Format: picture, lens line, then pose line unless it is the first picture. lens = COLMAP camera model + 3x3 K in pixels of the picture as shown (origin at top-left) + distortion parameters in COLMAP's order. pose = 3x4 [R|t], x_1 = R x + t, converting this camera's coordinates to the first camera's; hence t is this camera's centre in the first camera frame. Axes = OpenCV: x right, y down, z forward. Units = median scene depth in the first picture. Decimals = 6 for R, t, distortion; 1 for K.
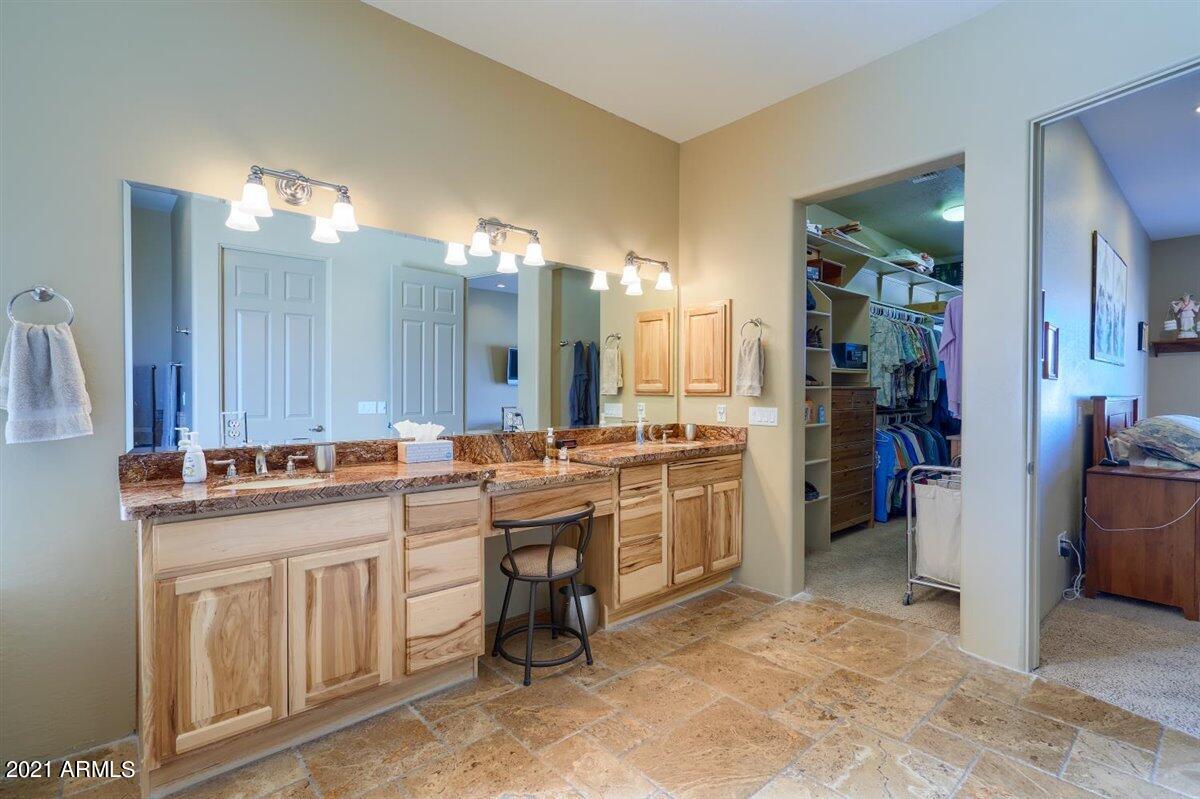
lens RADIAL K [[555.5, 0, 597.3], [0, 555.5, 397.9], [0, 0, 1]] dist [0.005364, -0.000839]
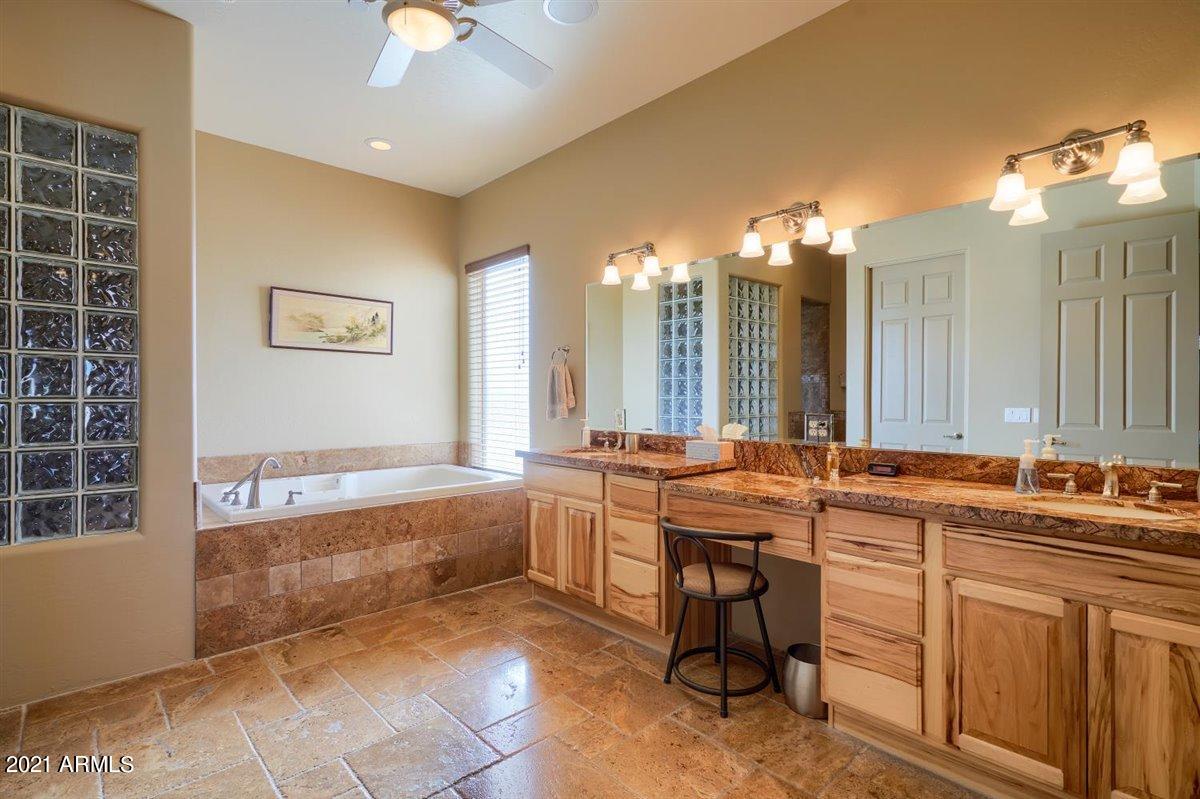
lens RADIAL K [[555.5, 0, 596.7], [0, 555.5, 397.4], [0, 0, 1]] dist [0.005364, -0.000839]
pose [[0.048509, 0.002457, -0.998820, 0.829446], [-0.010391, 0.999944, 0.001955, -0.009569], [0.998769, 0.010284, 0.048532, 0.761077]]
